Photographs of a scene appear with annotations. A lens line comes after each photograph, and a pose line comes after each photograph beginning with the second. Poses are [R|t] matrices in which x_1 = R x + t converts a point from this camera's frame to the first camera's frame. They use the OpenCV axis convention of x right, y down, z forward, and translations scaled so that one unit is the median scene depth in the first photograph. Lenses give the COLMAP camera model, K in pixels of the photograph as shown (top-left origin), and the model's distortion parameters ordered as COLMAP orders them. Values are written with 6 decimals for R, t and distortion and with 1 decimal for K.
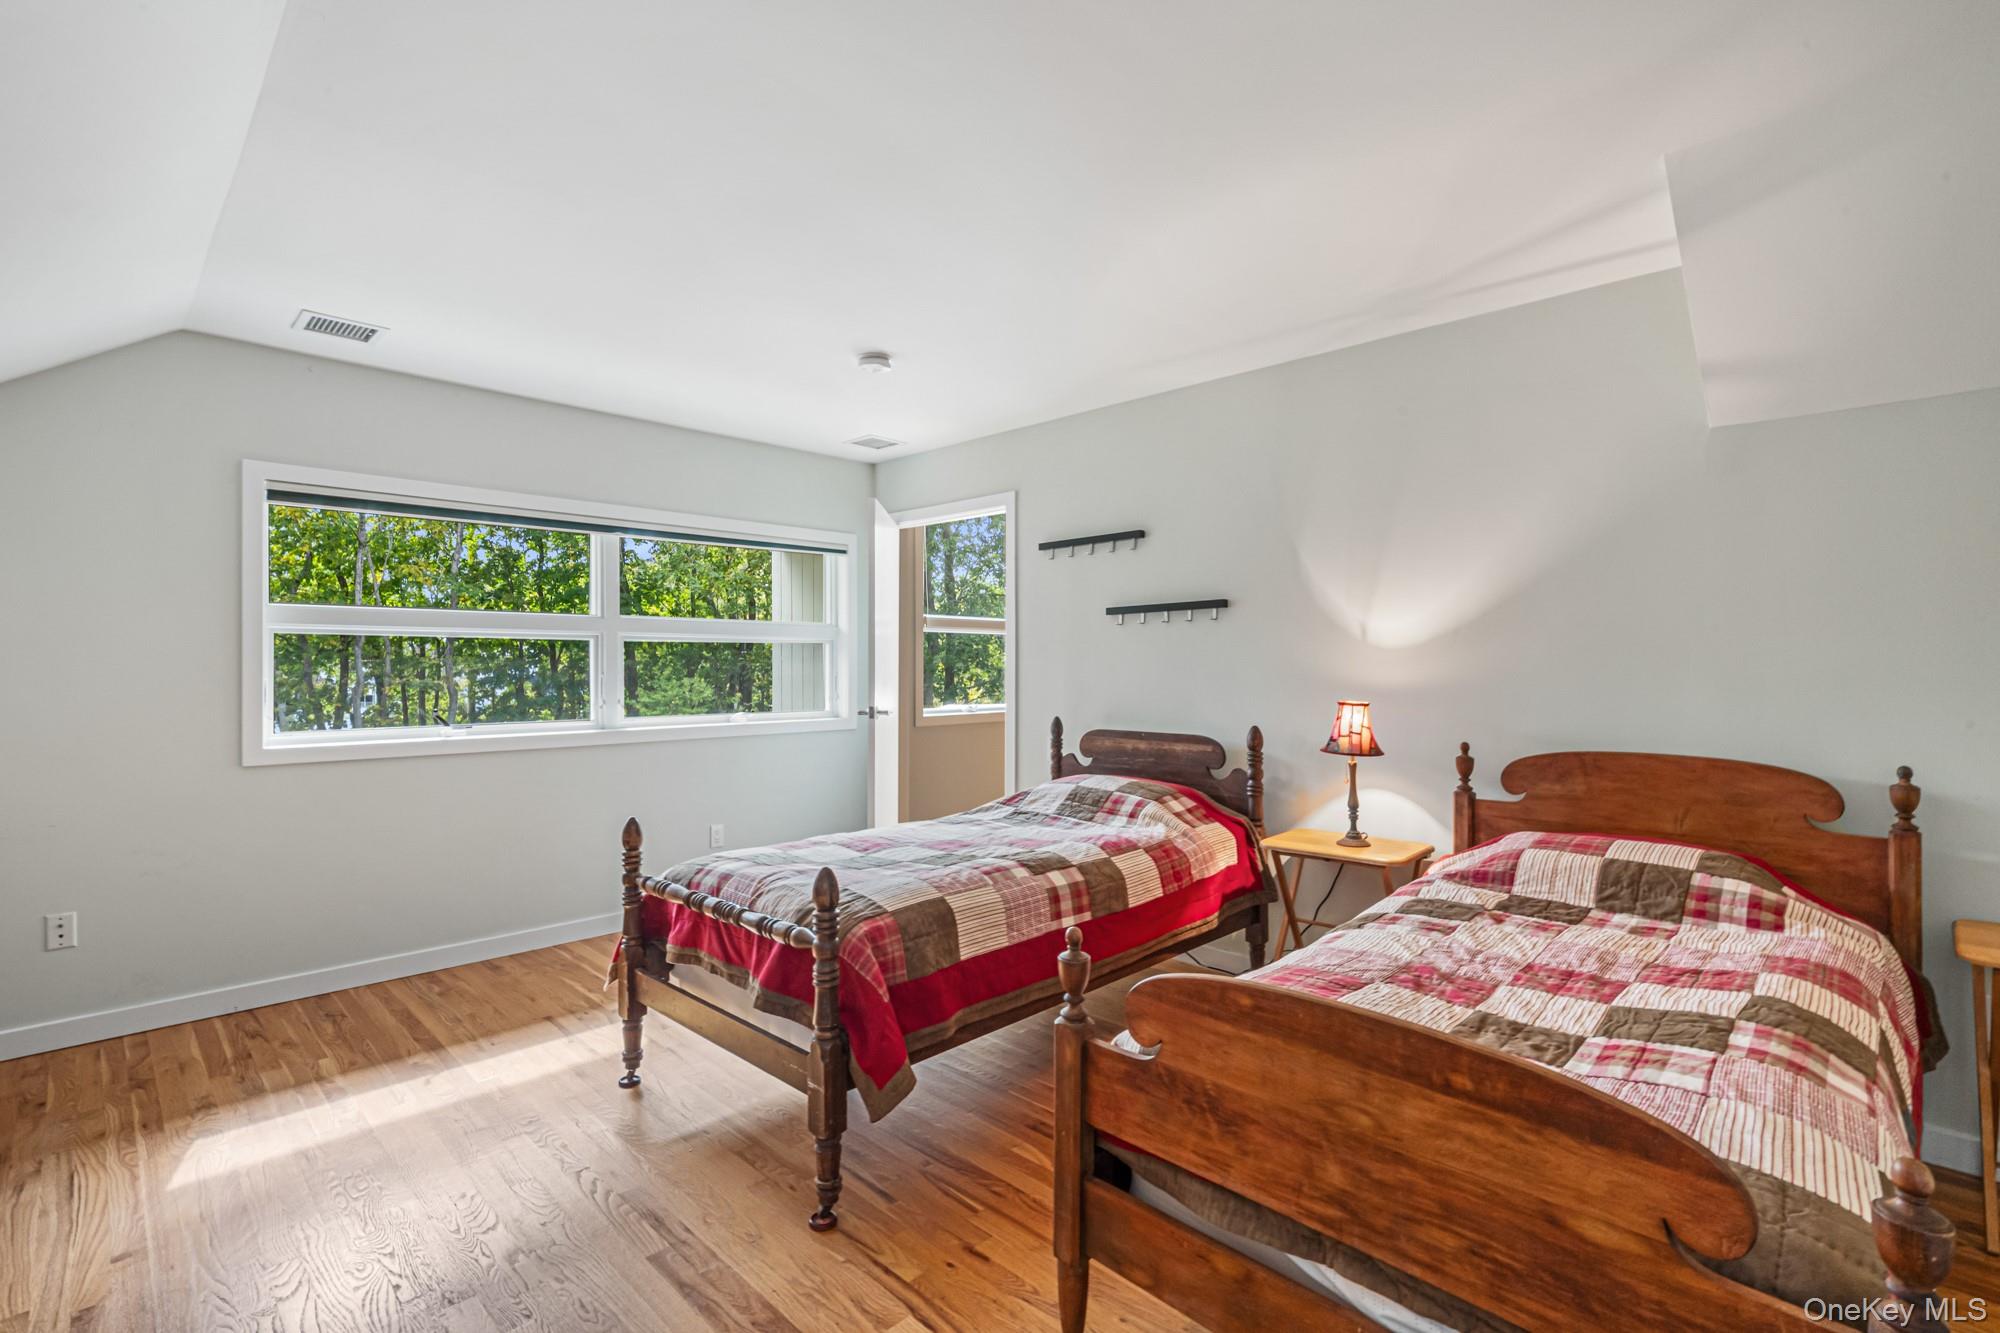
lens RADIAL K [[918.8, 0, 998.8], [0, 918.8, 661.6], [0, 0, 1]] dist [0.002039, -0.000181]
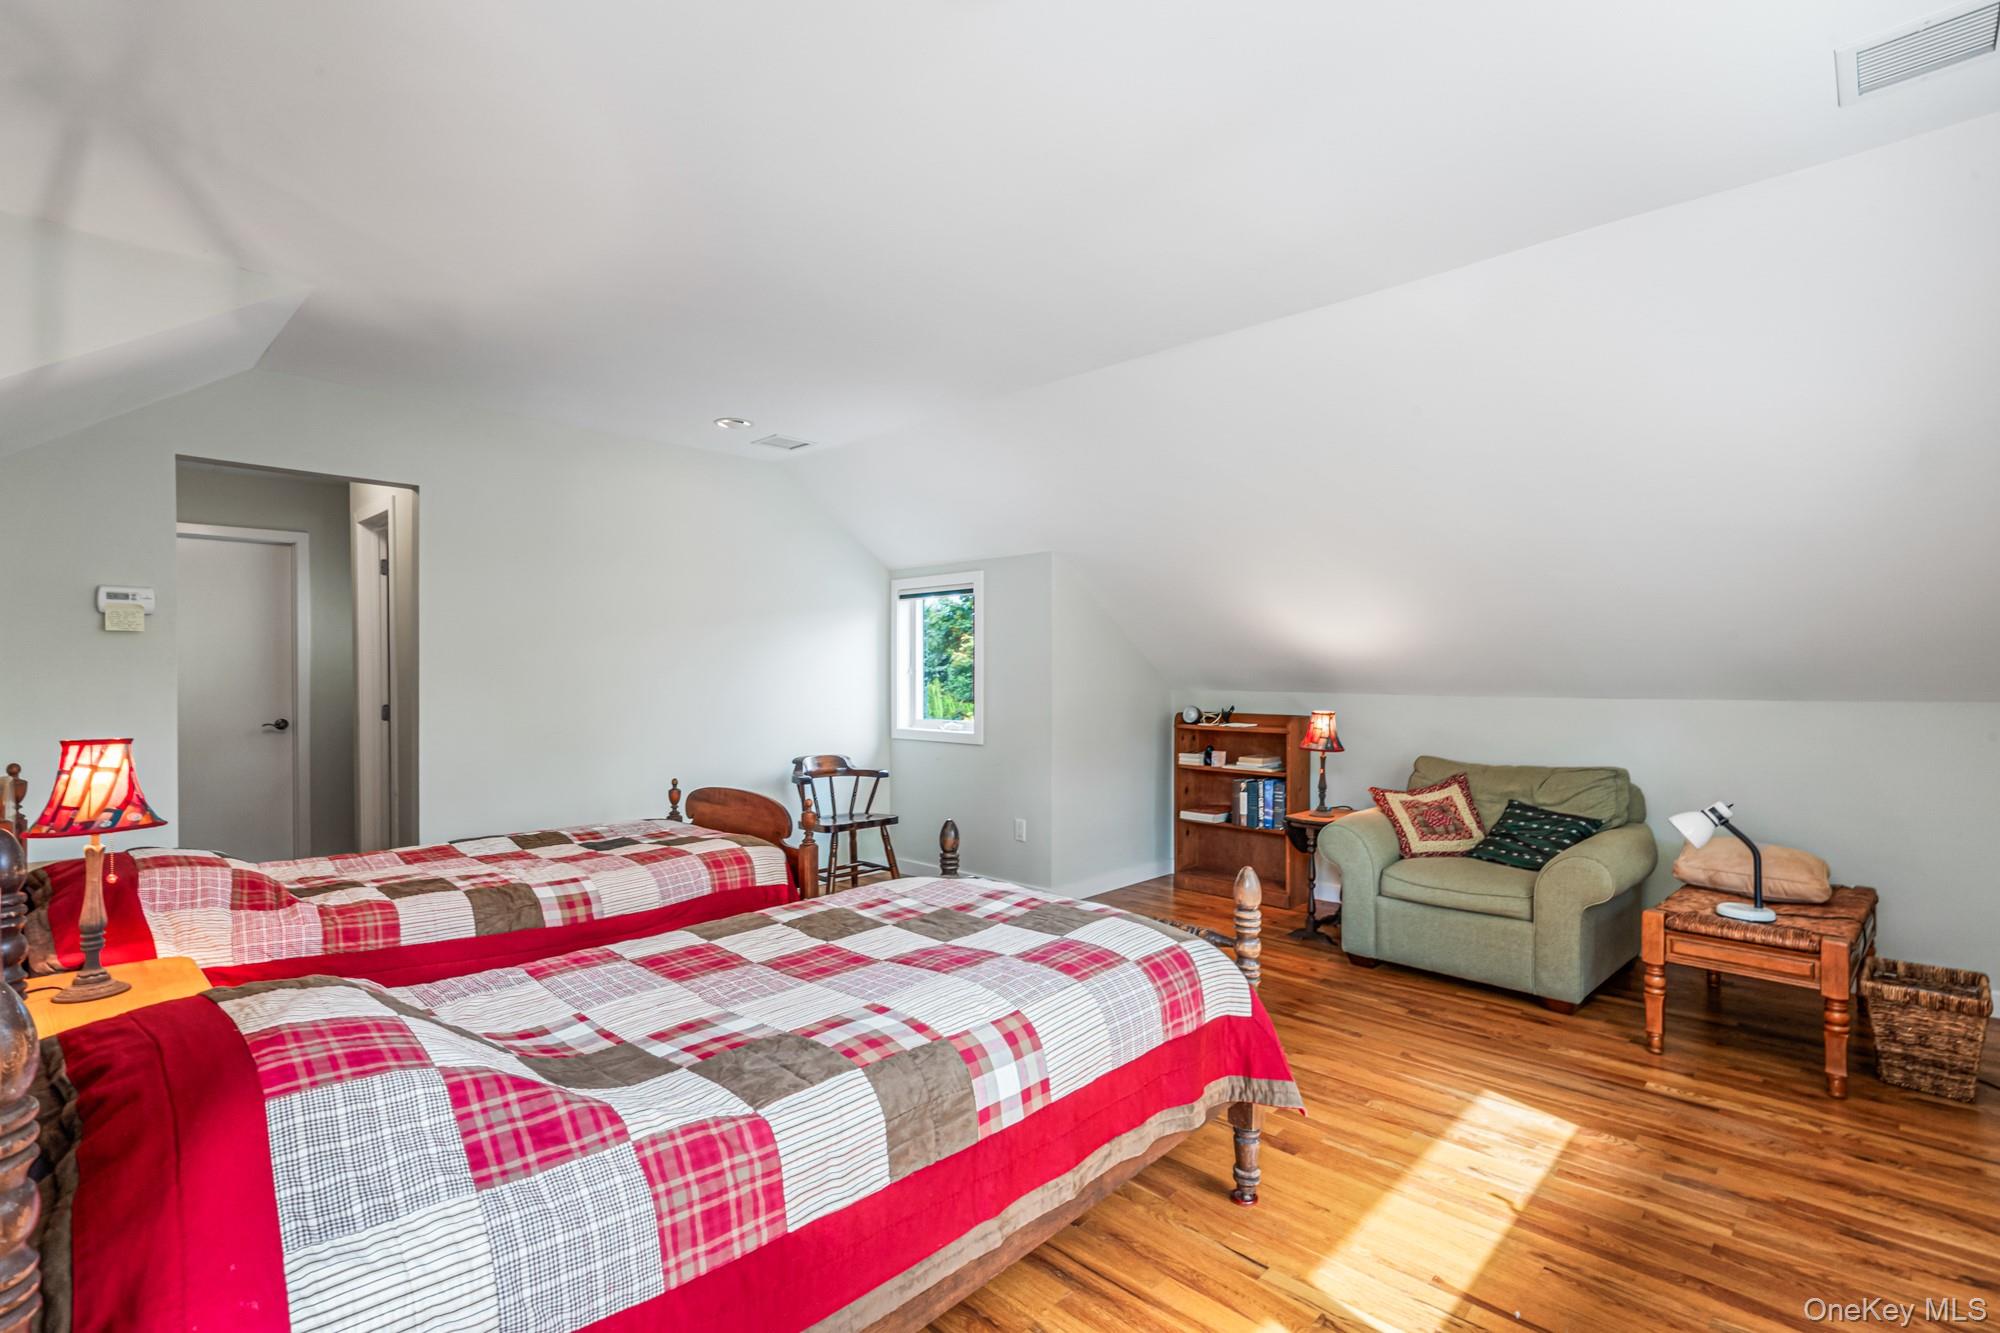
lens RADIAL K [[918.8, 0, 1002.8], [0, 918.8, 670.3], [0, 0, 1]] dist [0.002039, -0.000181]
pose [[-0.999814, 0.009310, -0.016876, -0.202571], [0.009263, 0.999953, 0.002866, 0.002626], [0.016902, 0.002709, -0.999853, 1.875246]]
